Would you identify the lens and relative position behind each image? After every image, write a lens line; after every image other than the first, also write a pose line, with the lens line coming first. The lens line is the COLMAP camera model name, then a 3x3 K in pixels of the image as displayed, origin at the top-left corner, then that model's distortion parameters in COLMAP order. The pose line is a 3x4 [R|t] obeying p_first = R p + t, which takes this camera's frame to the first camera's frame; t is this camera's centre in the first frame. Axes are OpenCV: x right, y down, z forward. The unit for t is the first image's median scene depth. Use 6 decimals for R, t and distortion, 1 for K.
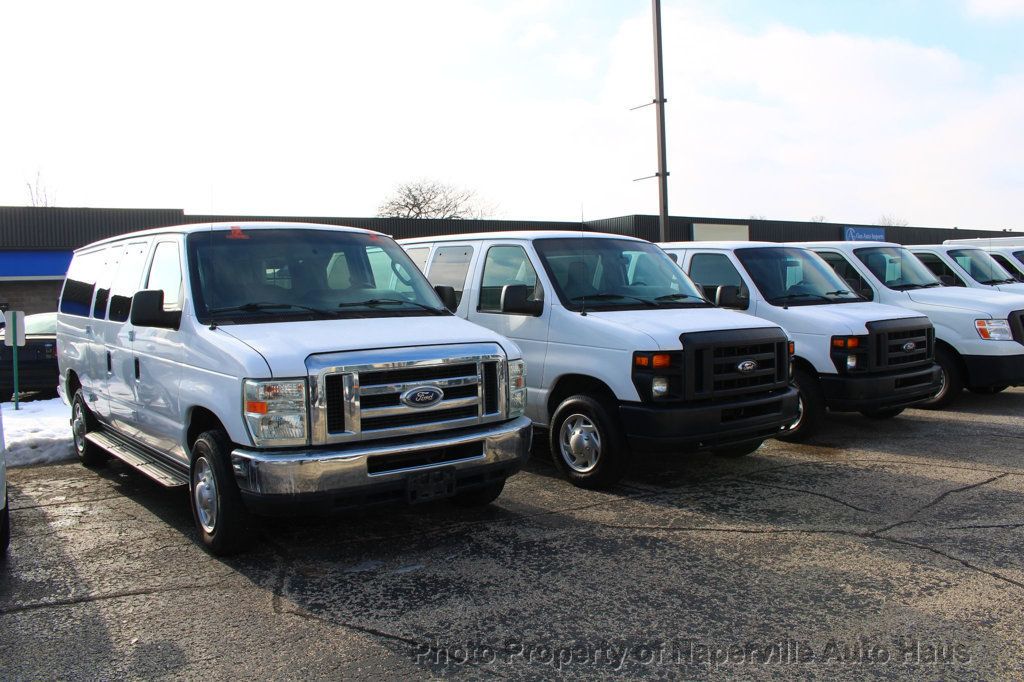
lens RADIAL K [[851.0, 0, 510.9], [0, 851.0, 346.8], [0, 0, 1]] dist [-0.131067, 0.093002]
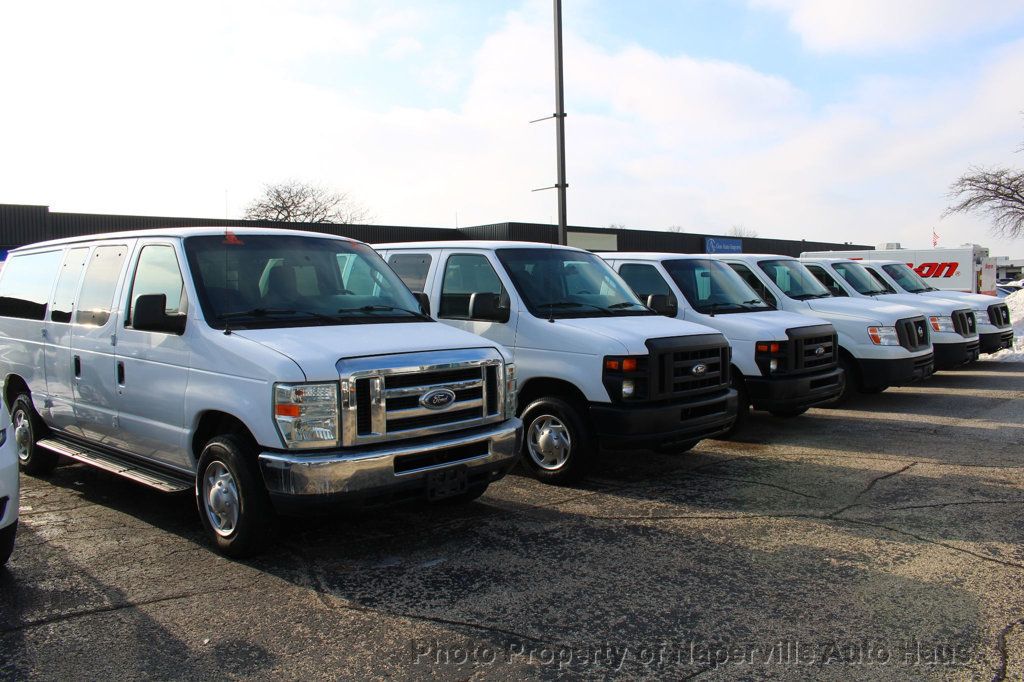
lens RADIAL K [[851.0, 0, 509.8], [0, 851.0, 338.1], [0, 0, 1]] dist [-0.131067, 0.093002]
pose [[0.985952, 0.002513, 0.167007, -0.166856], [0.000223, 0.999866, -0.016358, 0.000507], [-0.167026, 0.016166, 0.985820, -0.047362]]
